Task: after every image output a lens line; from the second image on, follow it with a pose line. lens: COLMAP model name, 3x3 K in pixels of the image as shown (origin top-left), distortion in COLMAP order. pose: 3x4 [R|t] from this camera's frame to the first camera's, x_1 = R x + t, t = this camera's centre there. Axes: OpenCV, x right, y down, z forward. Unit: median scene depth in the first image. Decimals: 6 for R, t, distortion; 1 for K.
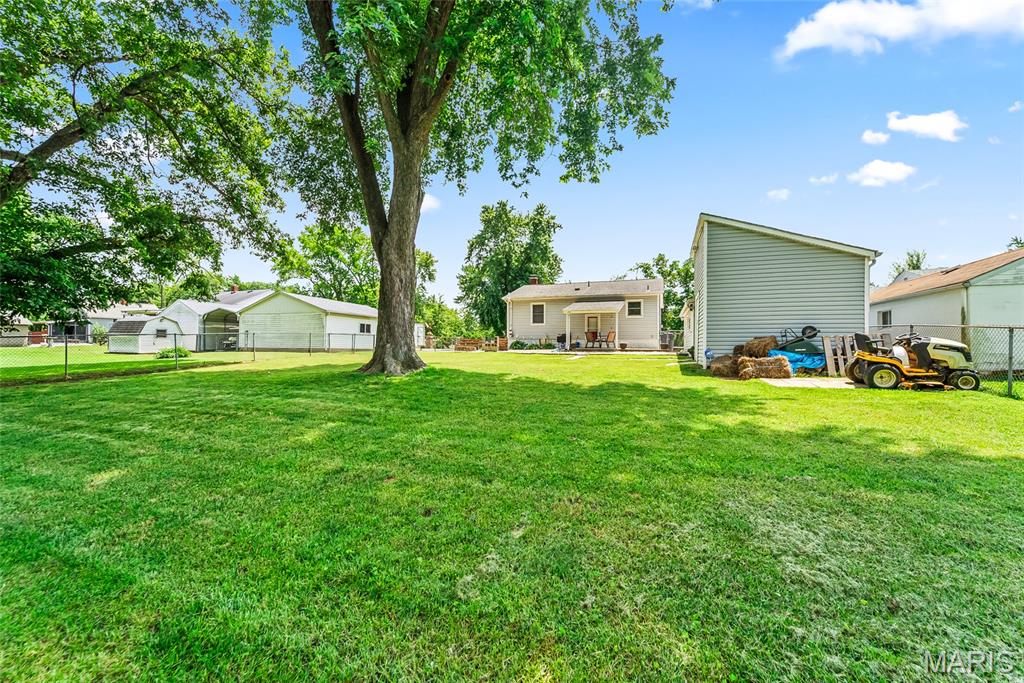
lens RADIAL K [[420.1, 0, 512.0], [0, 420.1, 341.5], [0, 0, 1]] dist [-0.000985, -0.000150]
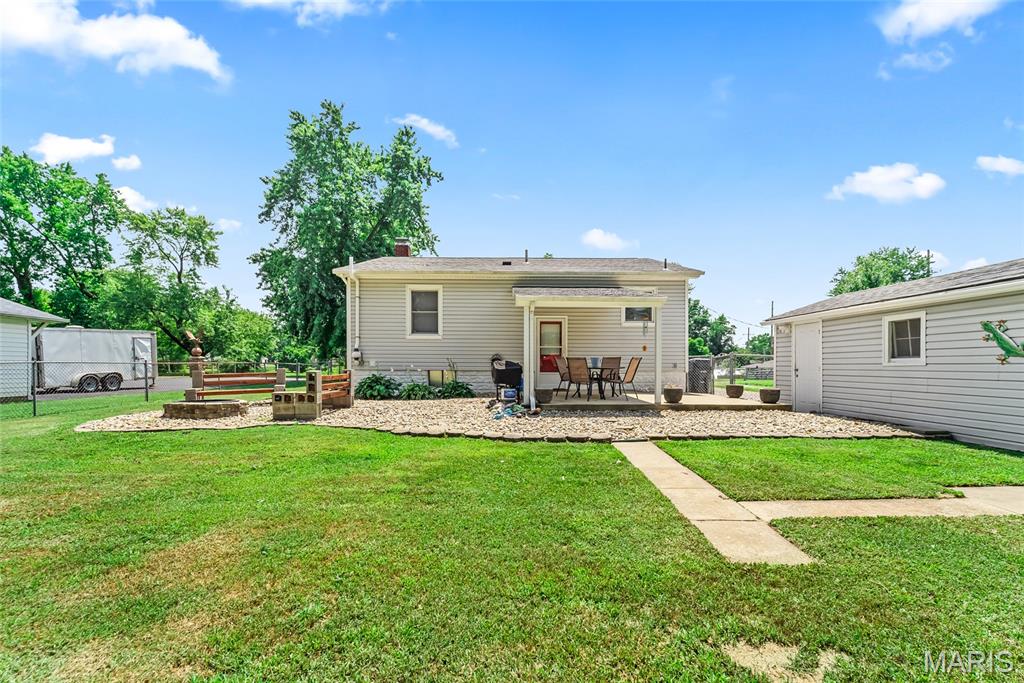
lens RADIAL K [[430.5, 0, 521.5], [0, 430.5, 366.9], [0, 0, 1]] dist [-0.002012, -0.000133]
pose [[0.926928, -0.005188, 0.375204, -0.008670], [-0.002981, 0.999771, 0.021188, -0.013572], [-0.375228, -0.020759, 0.926700, 0.387342]]
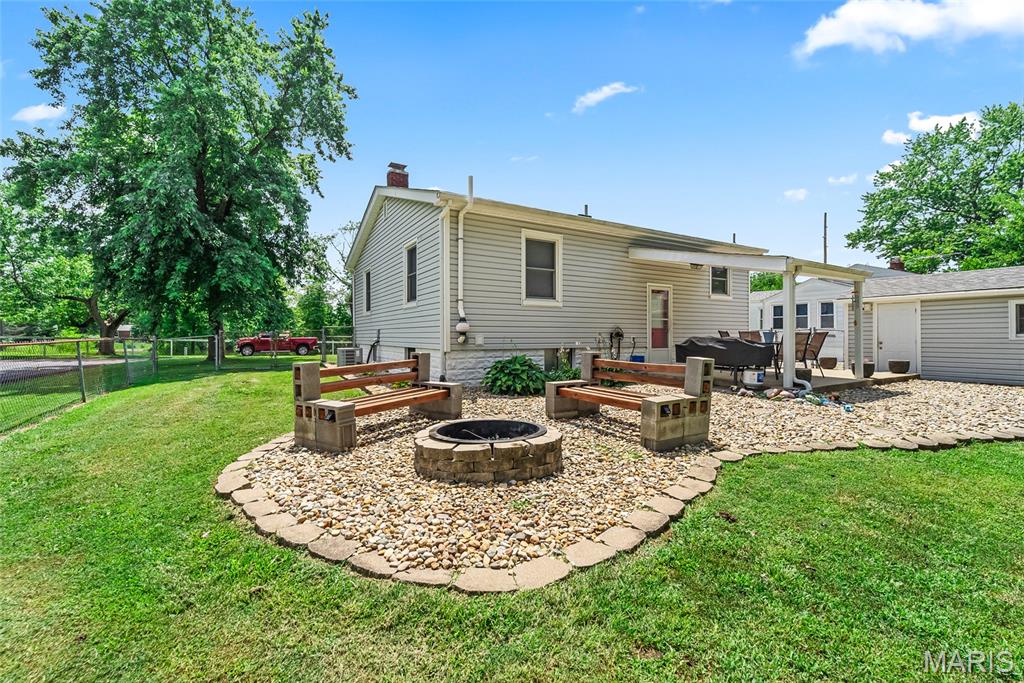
lens RADIAL K [[420.1, 0, 512.0], [0, 420.1, 341.5], [0, 0, 1]] dist [-0.000985, -0.000150]
pose [[0.623742, -0.020548, 0.781360, -0.143161], [-0.007450, 0.999453, 0.032230, -0.015122], [-0.781595, -0.025924, 0.623248, 0.576393]]
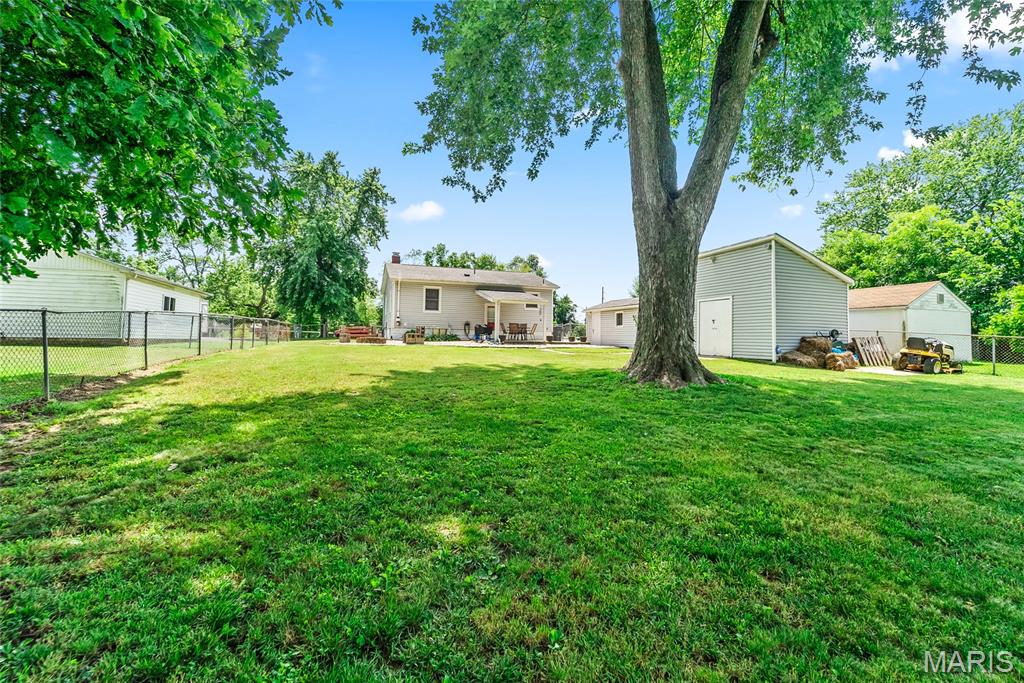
lens RADIAL K [[427.2, 0, 512.0], [0, 427.2, 341.5], [0, 0, 1]] dist [0.045970, 0.000000]
pose [[0.767649, 0.002052, 0.640867, -0.268840], [-0.021619, 0.999509, 0.022697, -0.001875], [-0.640506, -0.031278, 0.767316, 0.146940]]
